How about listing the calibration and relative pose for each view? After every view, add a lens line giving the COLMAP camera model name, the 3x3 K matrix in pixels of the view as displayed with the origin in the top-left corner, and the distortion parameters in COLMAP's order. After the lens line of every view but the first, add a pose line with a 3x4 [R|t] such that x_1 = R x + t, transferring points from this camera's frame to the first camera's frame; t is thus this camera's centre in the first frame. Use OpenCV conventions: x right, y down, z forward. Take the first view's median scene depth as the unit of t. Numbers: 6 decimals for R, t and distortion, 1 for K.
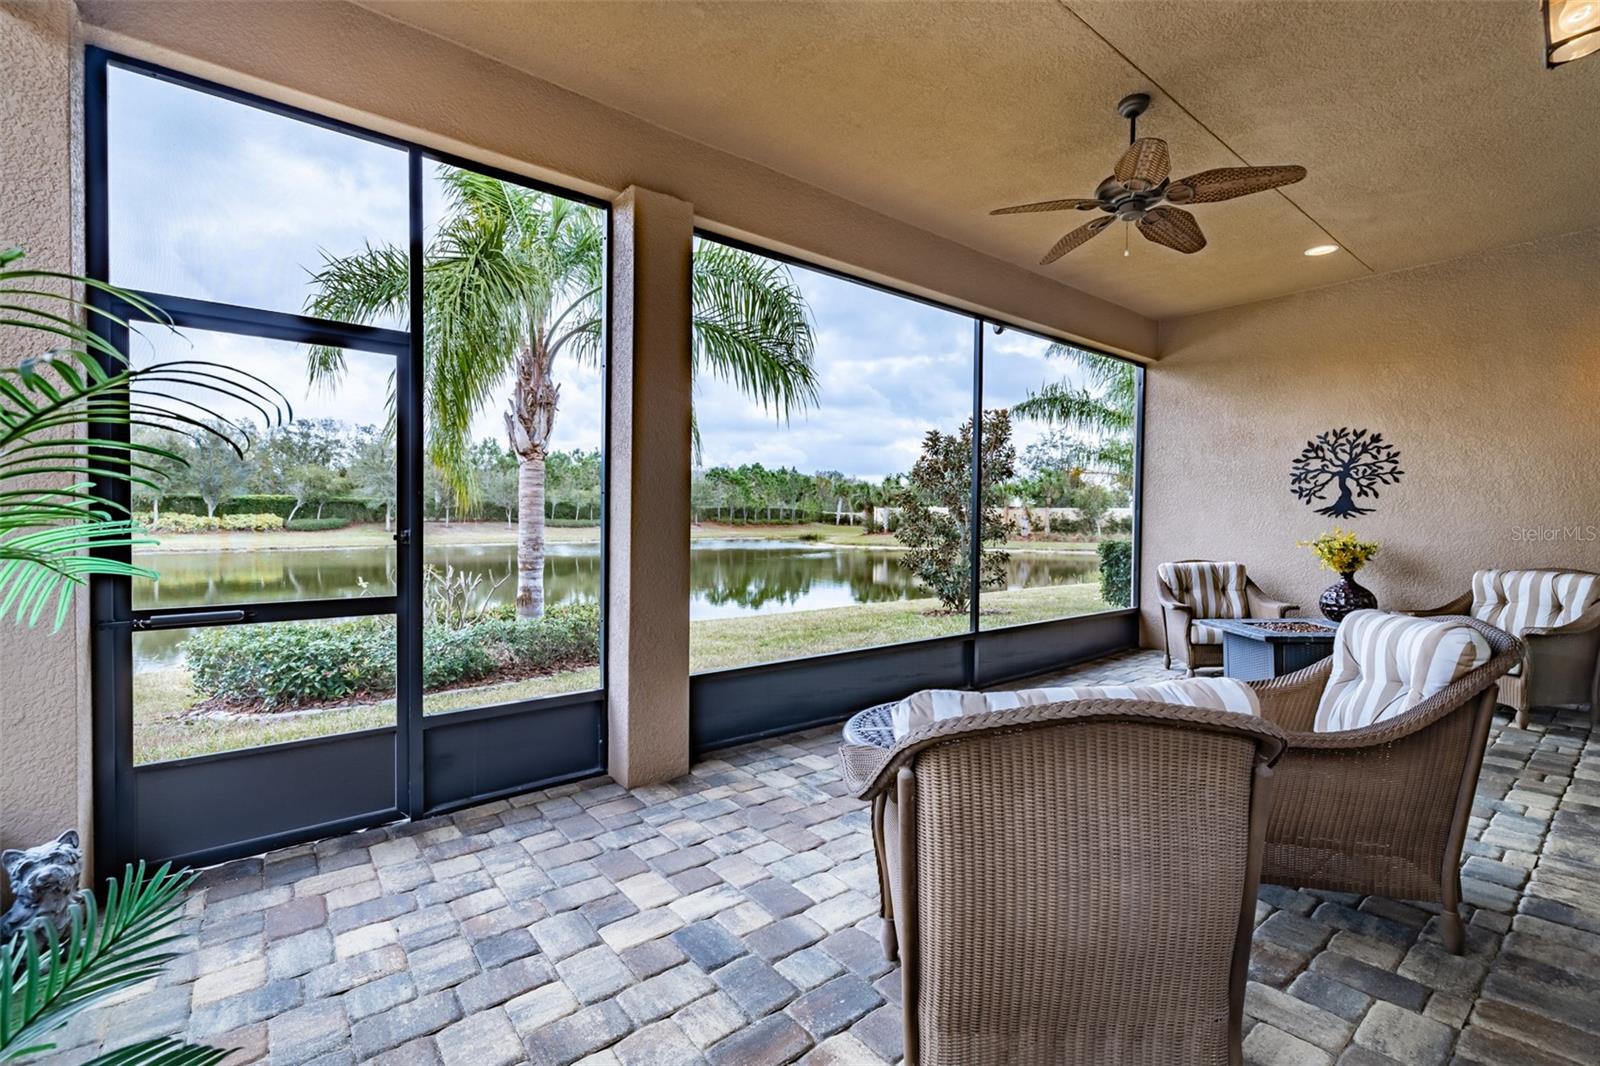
lens RADIAL K [[691.5, 0, 800.0], [0, 691.5, 533.0], [0, 0, 1]] dist [-0.000071, 0.000052]
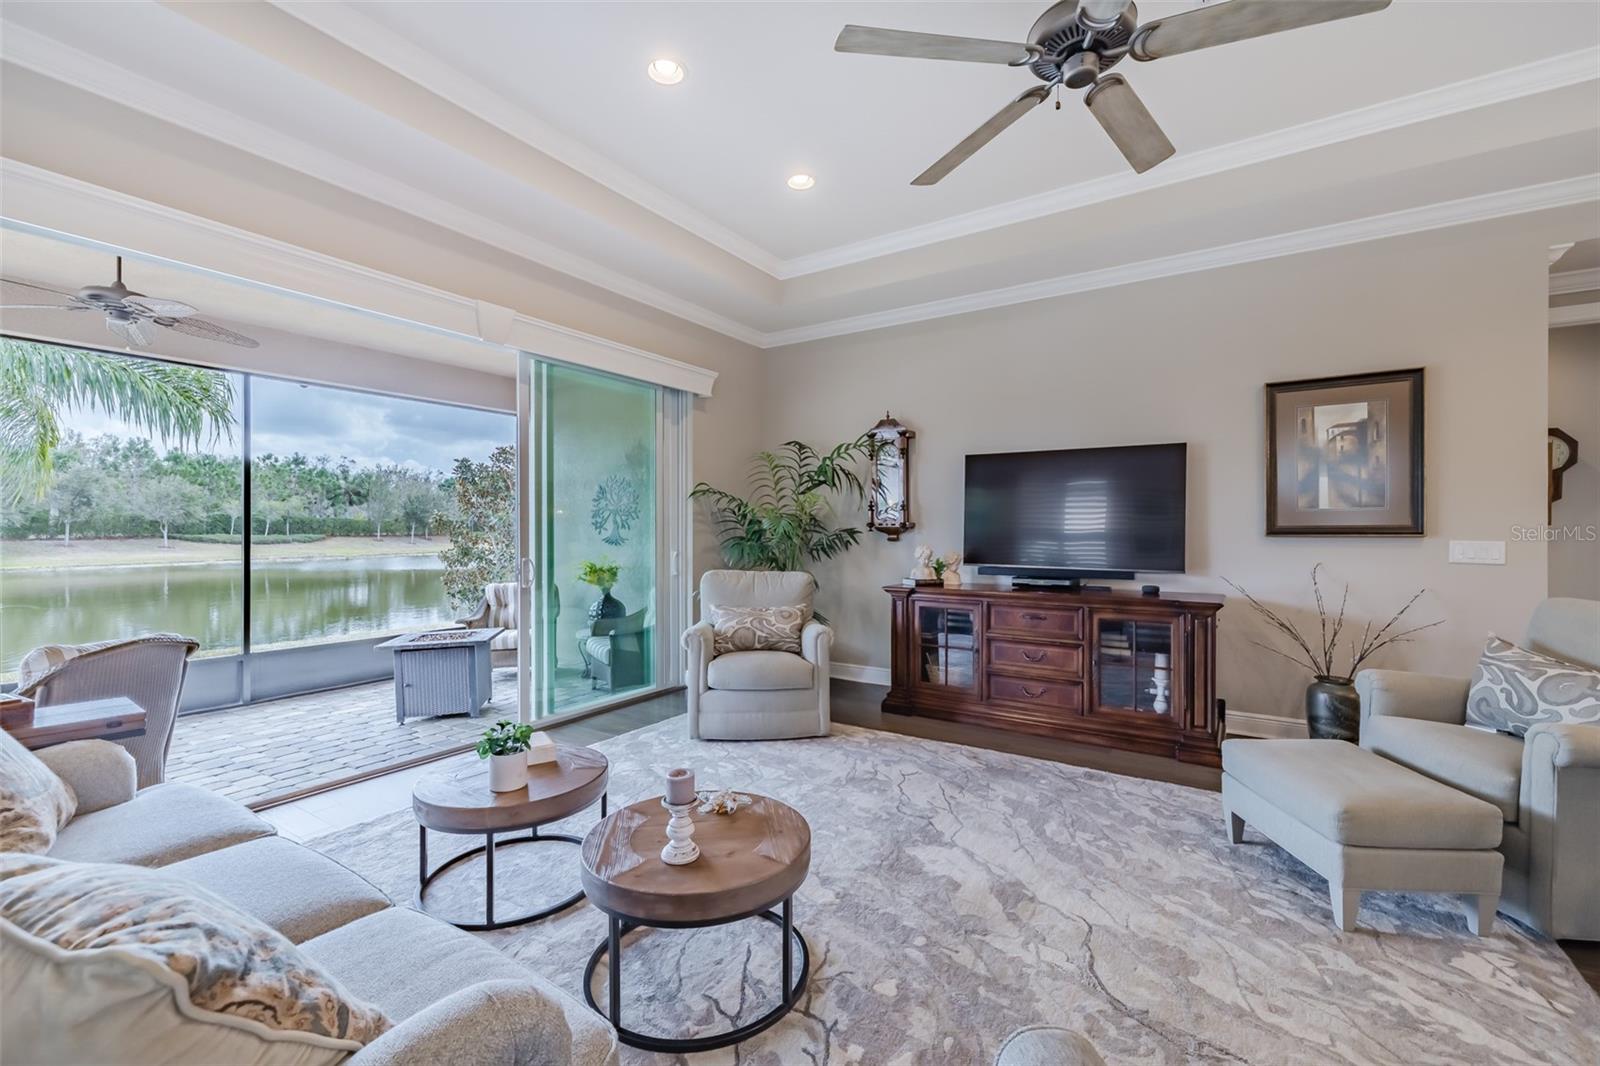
lens RADIAL K [[675.6, 0, 799.5], [0, 675.6, 530.4], [0, 0, 1]] dist [0.000758, 0.000132]
pose [[0.950911, -0.007425, 0.309376, 0.705555], [0.013188, 0.999776, -0.016541, -0.023470], [-0.309184, 0.019809, 0.950796, -0.300745]]
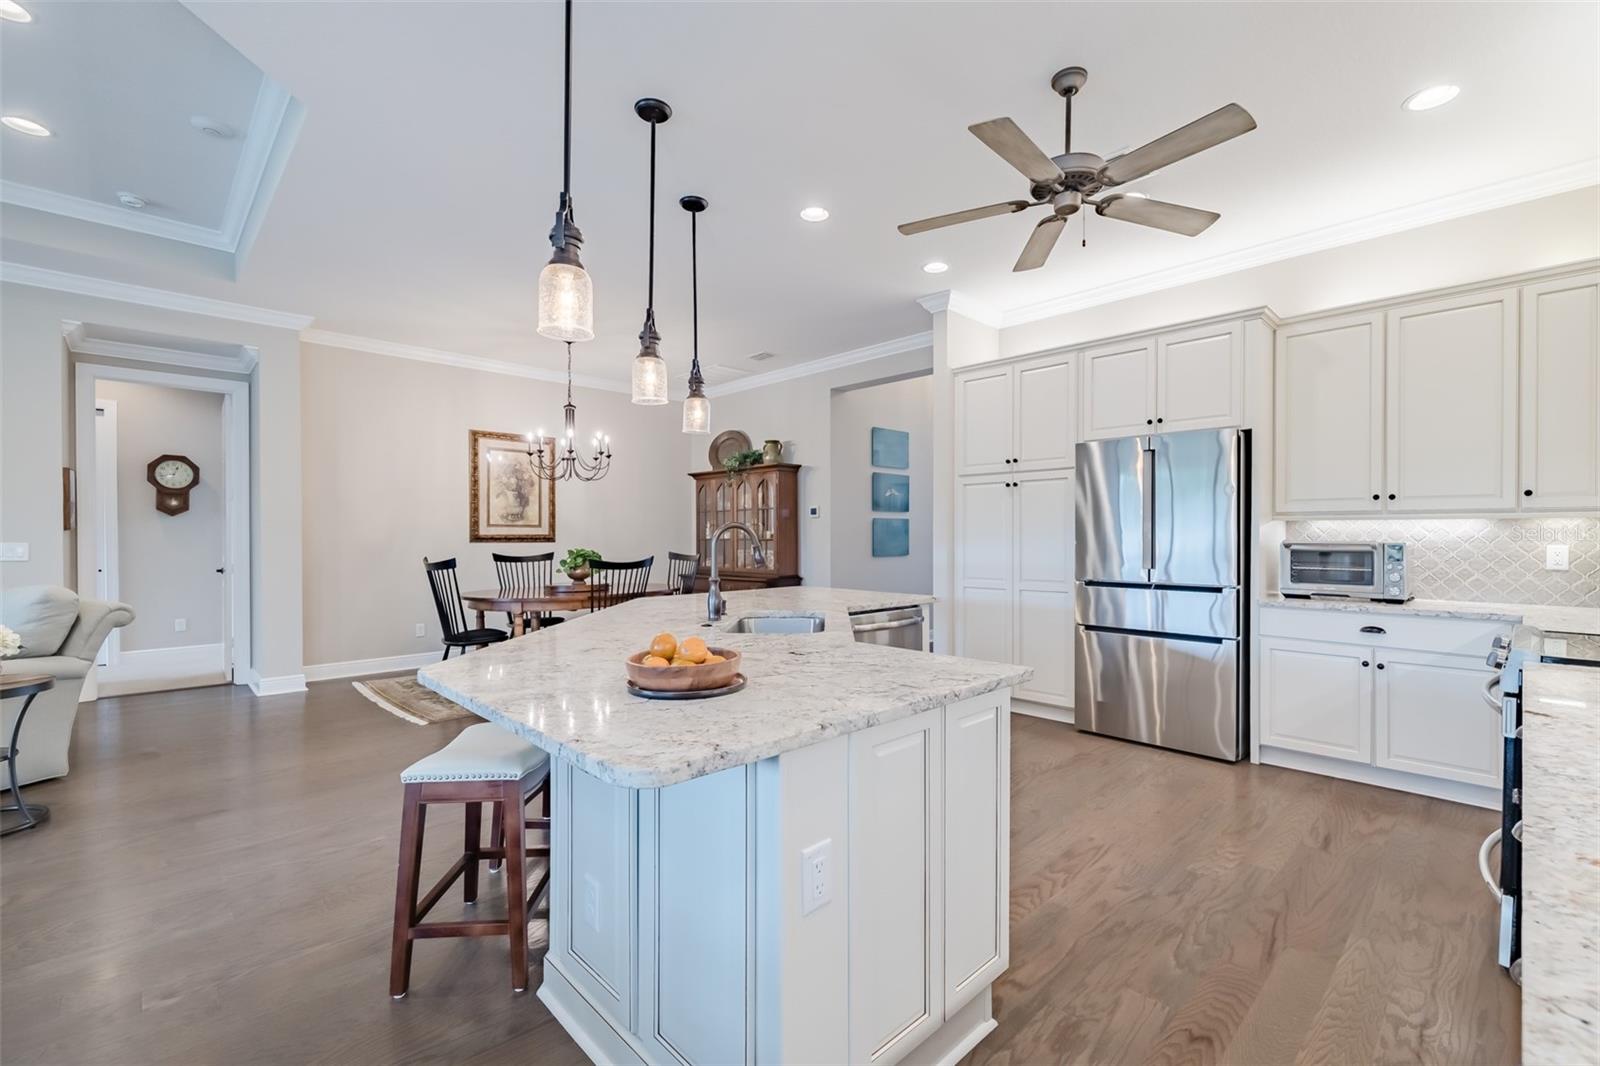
lens RADIAL K [[702.3, 0, 814.7], [0, 702.3, 539.2], [0, 0, 1]] dist [-0.000924, -0.000082]
pose [[-0.087428, -0.012141, 0.996097, 0.613999], [0.018370, 0.999736, 0.013798, -0.012647], [-0.996001, 0.019505, -0.087182, -0.753965]]
